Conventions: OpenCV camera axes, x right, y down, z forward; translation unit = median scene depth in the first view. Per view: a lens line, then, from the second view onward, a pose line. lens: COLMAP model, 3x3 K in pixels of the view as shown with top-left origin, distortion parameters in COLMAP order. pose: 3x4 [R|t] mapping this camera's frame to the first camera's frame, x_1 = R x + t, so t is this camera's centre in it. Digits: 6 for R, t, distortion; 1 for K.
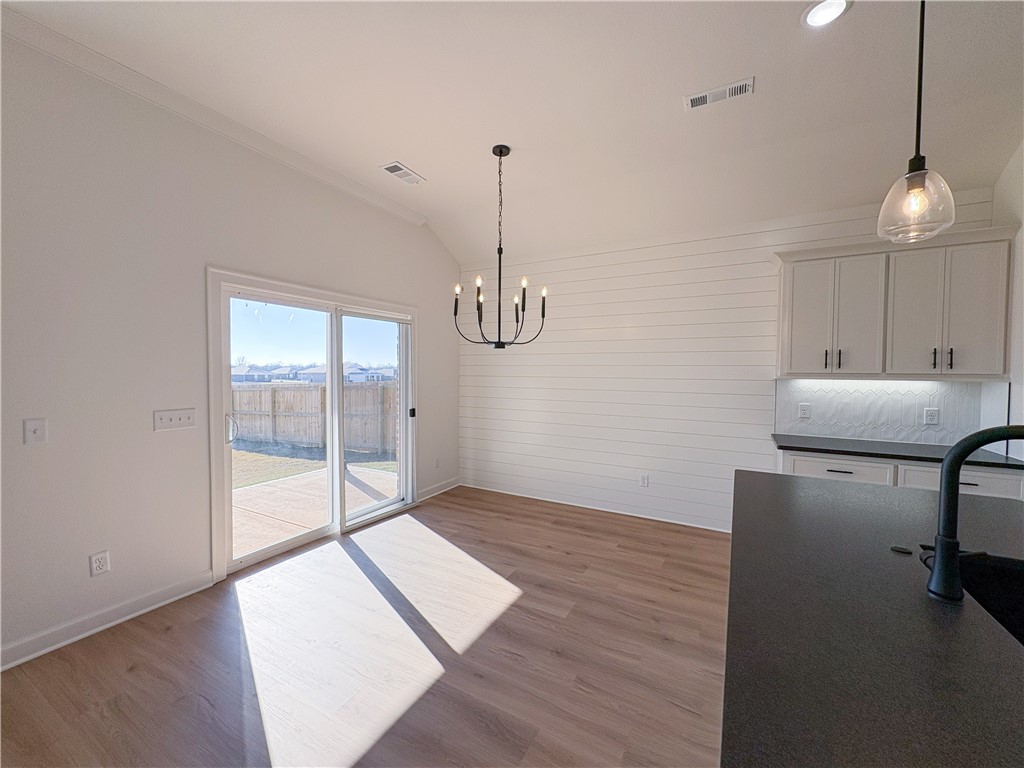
lens RADIAL K [[404.9, 0, 518.8], [0, 404.9, 382.3], [0, 0, 1]] dist [-0.002889, 0.000241]
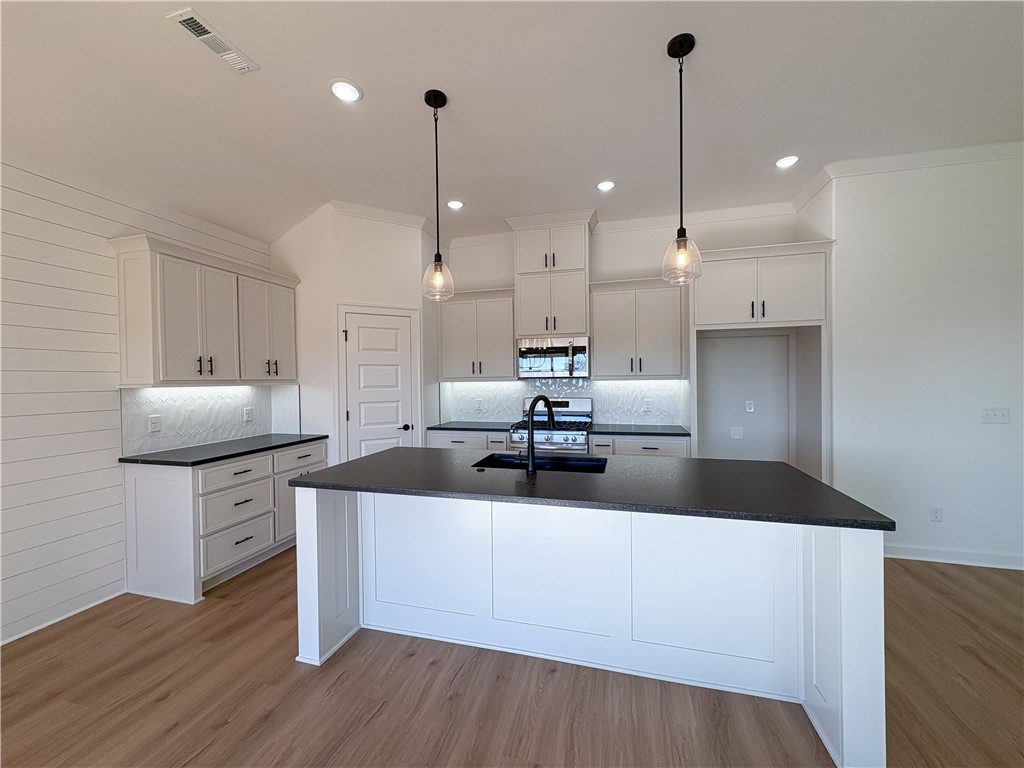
lens RADIAL K [[404.9, 0, 512.3], [0, 404.9, 381.7], [0, 0, 1]] dist [-0.002889, 0.000241]
pose [[-0.227070, -0.013139, 0.973790, -0.363905], [0.034792, 0.999161, 0.021594, -0.013917], [-0.973257, 0.038784, -0.226422, 0.497760]]
